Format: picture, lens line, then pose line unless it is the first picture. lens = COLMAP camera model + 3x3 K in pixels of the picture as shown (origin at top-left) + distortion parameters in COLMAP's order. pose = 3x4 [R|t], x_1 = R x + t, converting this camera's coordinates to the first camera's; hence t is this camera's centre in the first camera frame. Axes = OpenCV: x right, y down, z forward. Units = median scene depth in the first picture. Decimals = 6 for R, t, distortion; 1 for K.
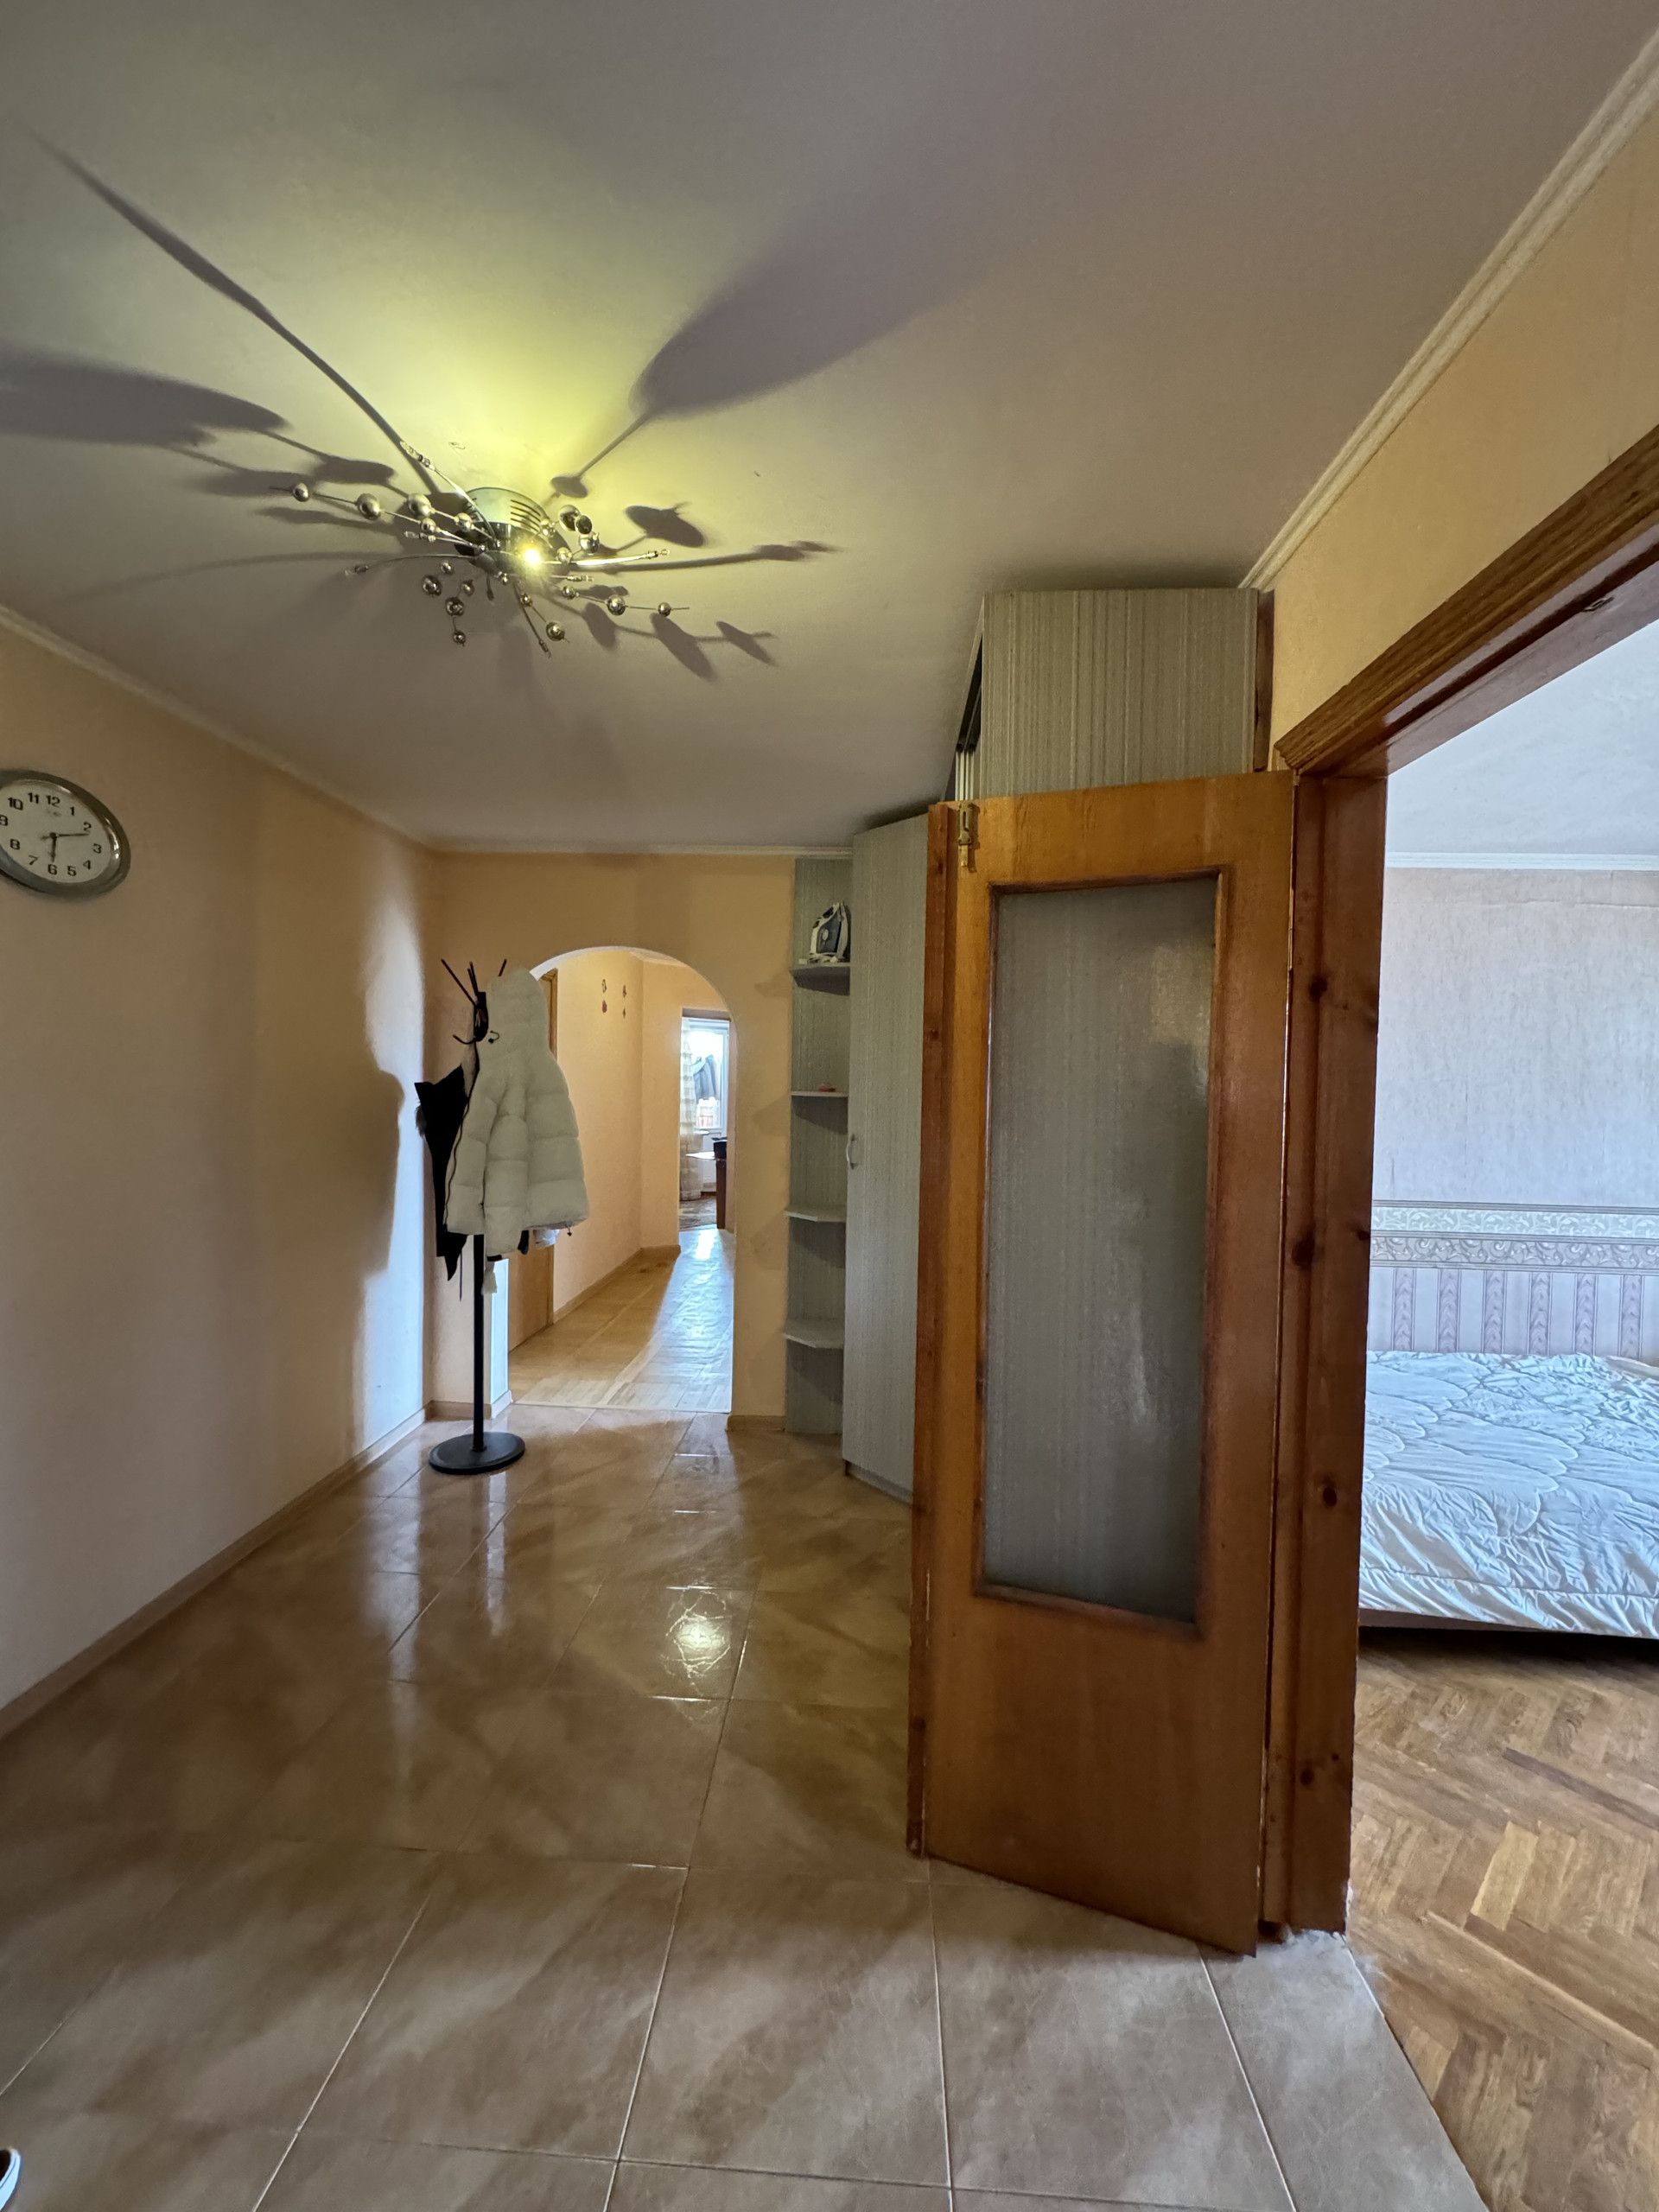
lens RADIAL K [[882.8, 0, 828.5], [0, 882.8, 1104.3], [0, 0, 1]] dist [-0.003730, 0.000503]
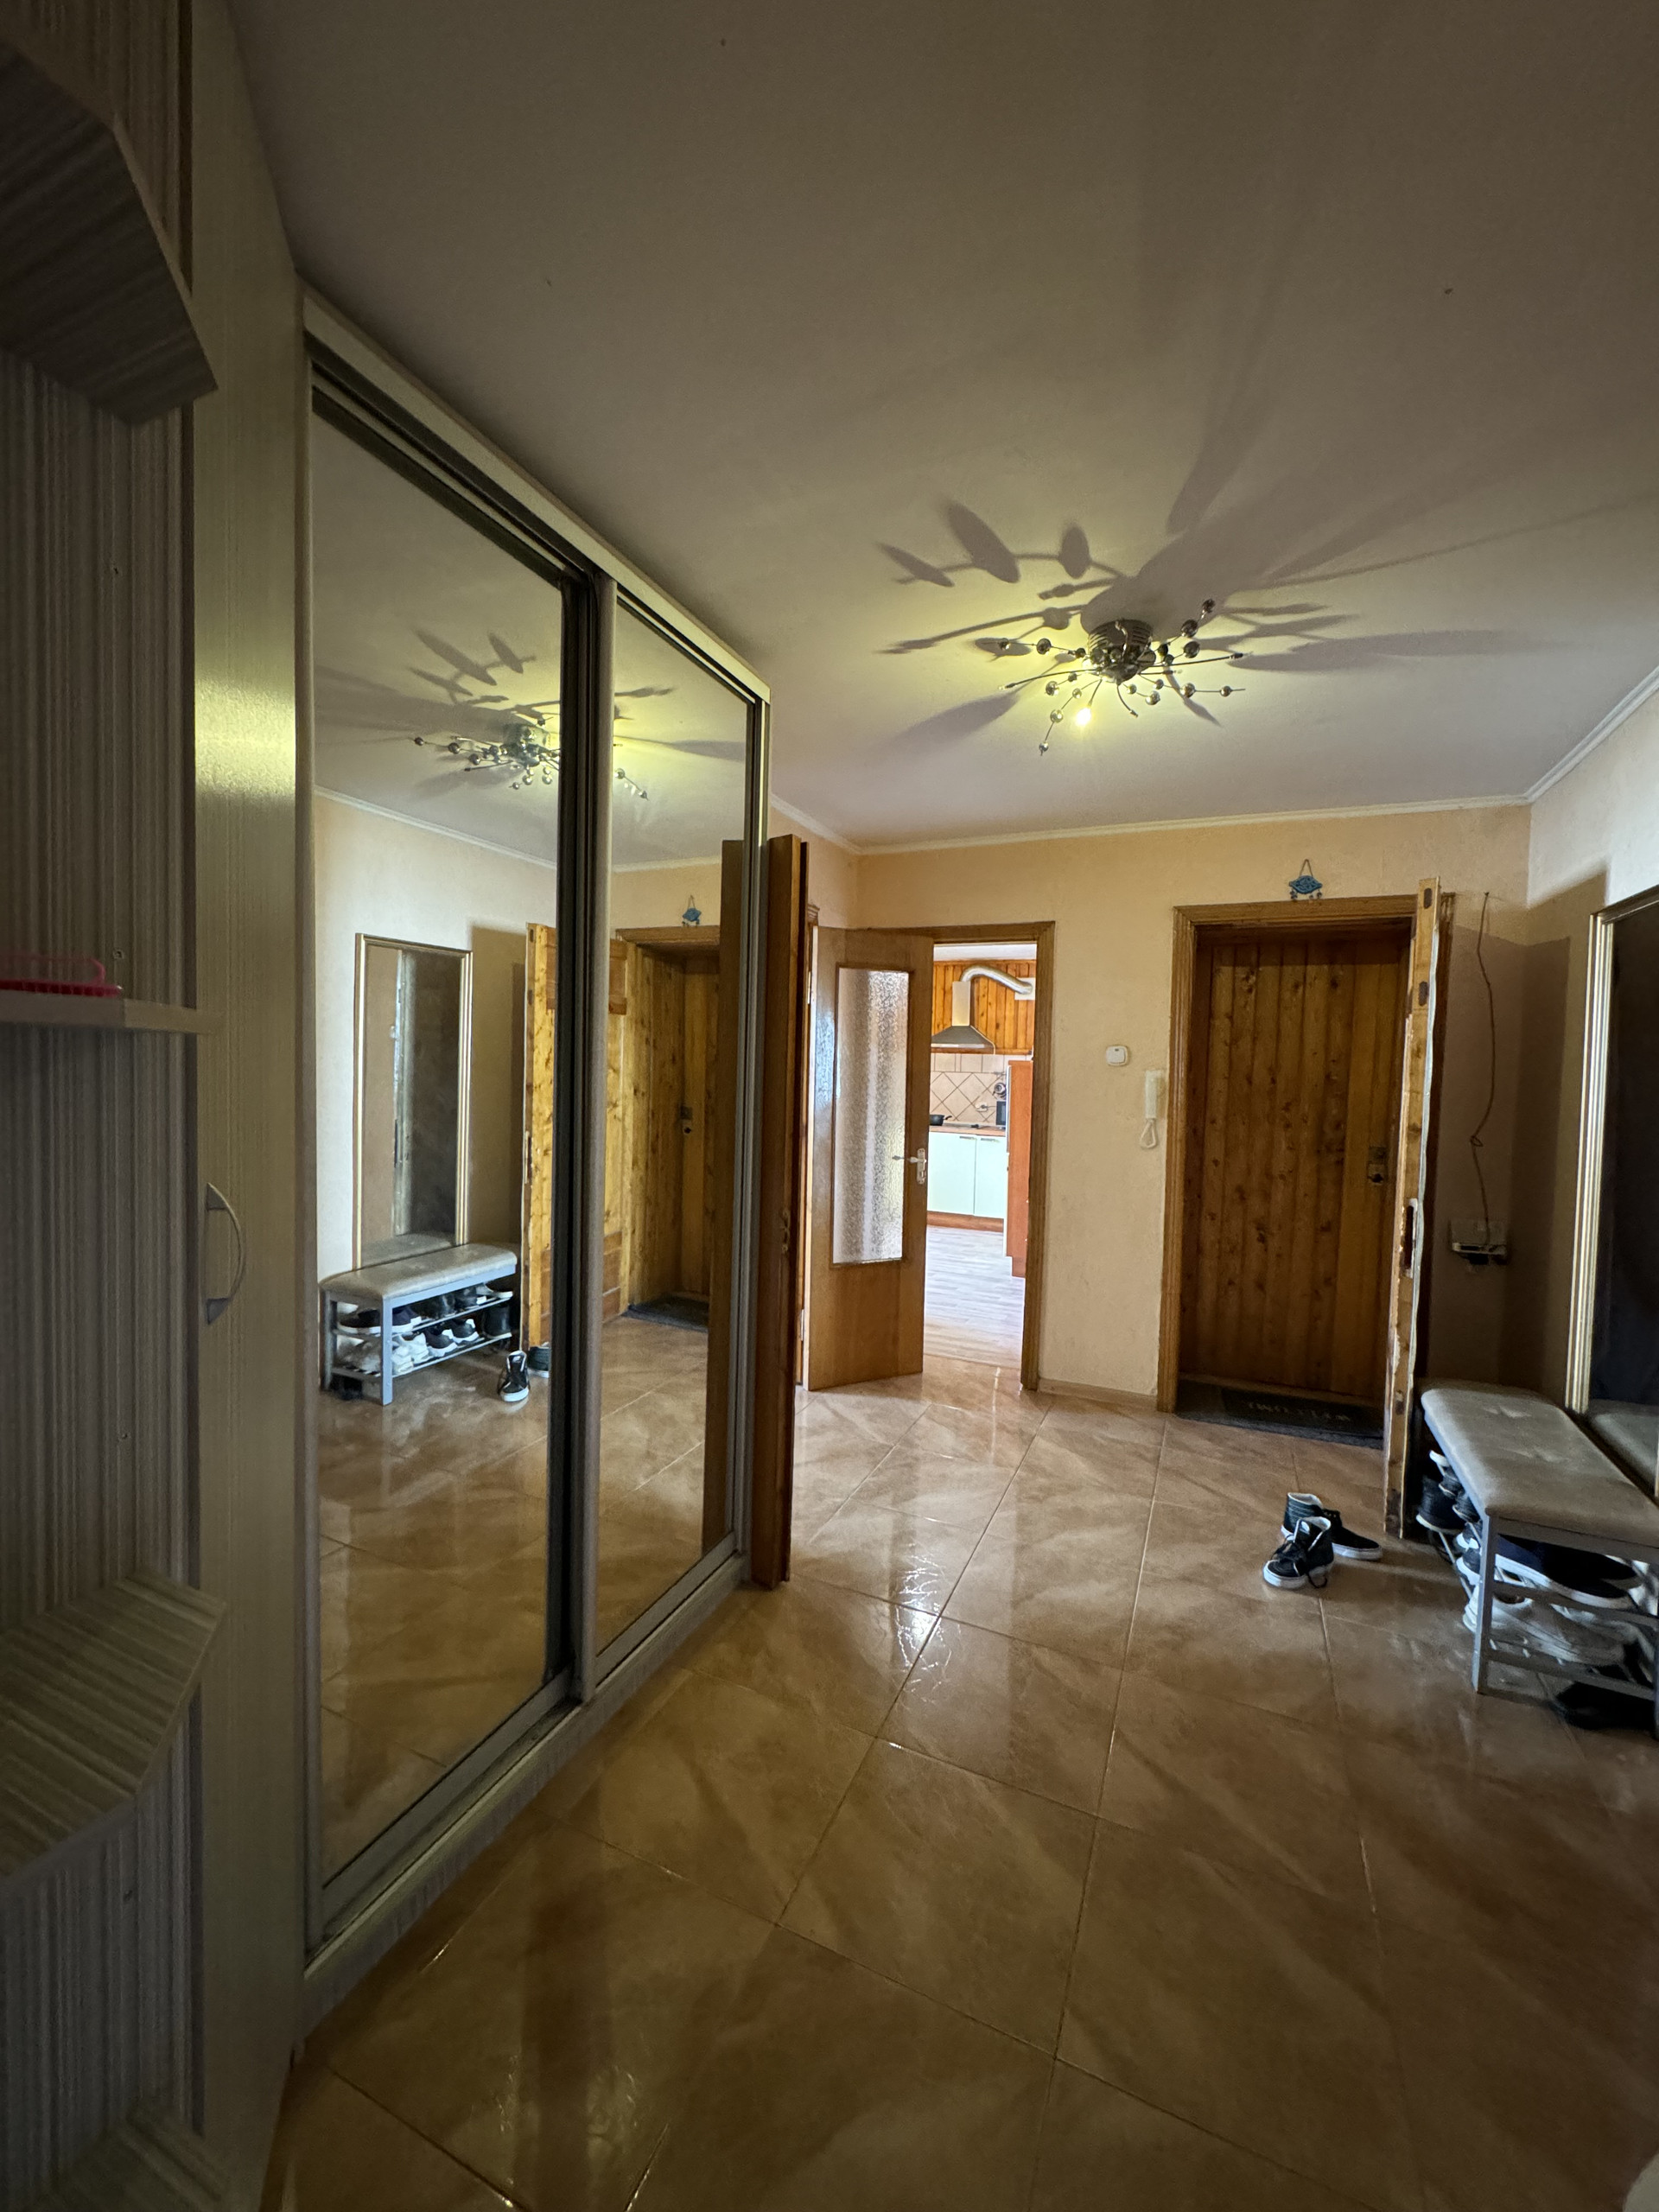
lens RADIAL K [[882.8, 0, 833.8], [0, 882.8, 1102.9], [0, 0, 1]] dist [-0.003730, 0.000503]
pose [[-0.937076, -0.058736, 0.344150, -0.184742], [-0.037095, 0.996917, 0.069139, -0.008078], [-0.347150, 0.052022, -0.936365, 0.984554]]
